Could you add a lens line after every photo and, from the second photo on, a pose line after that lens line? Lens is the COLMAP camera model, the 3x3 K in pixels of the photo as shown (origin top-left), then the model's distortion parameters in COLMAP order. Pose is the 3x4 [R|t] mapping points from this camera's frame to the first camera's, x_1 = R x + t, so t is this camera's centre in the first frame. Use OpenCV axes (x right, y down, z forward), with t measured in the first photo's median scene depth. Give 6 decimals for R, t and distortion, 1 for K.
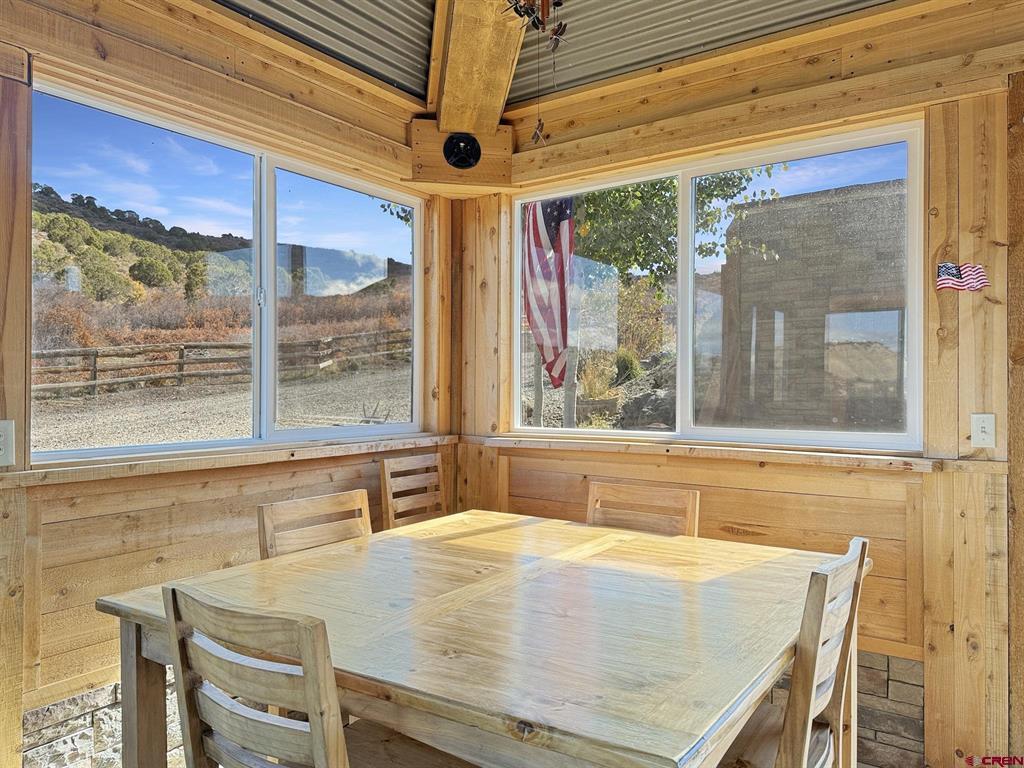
lens RADIAL K [[728.9, 0, 567.9], [0, 728.9, 376.6], [0, 0, 1]] dist [0.001143, -0.003254]
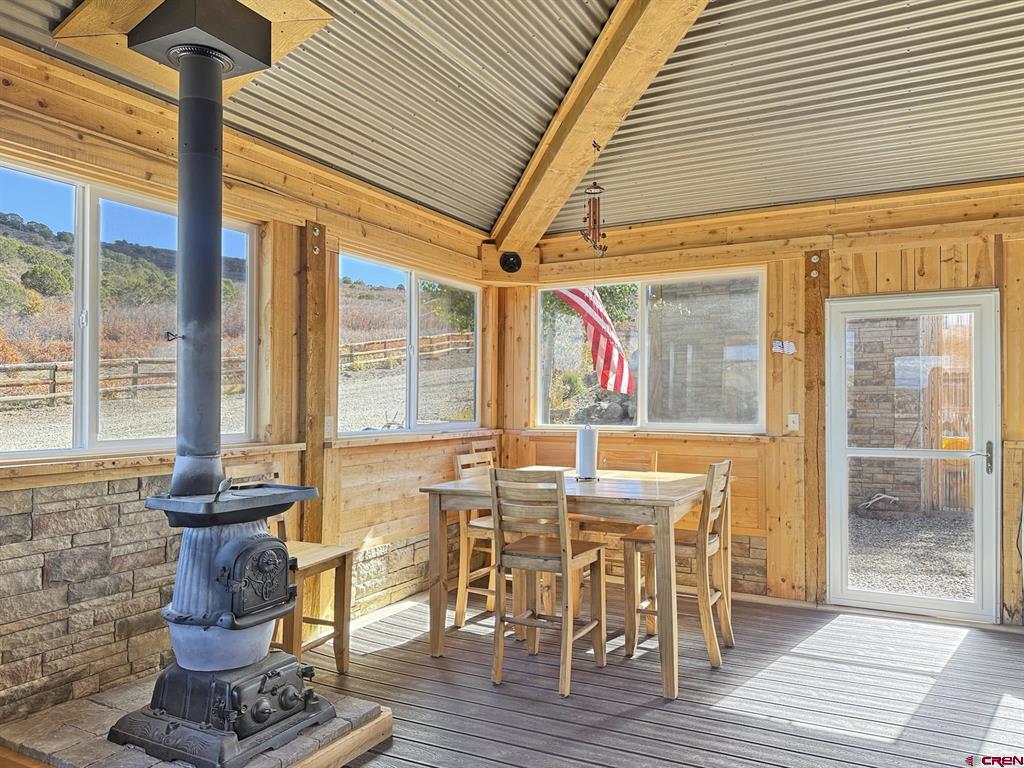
lens RADIAL K [[757.1, 0, 512.0], [0, 757.1, 384.0], [0, 0, 1]] dist [0.094859, -0.123338]
pose [[0.998030, 0.003322, 0.062655, -0.266199], [-0.002903, 0.999973, -0.006780, -0.012870], [-0.062676, 0.006584, 0.998012, -0.819258]]
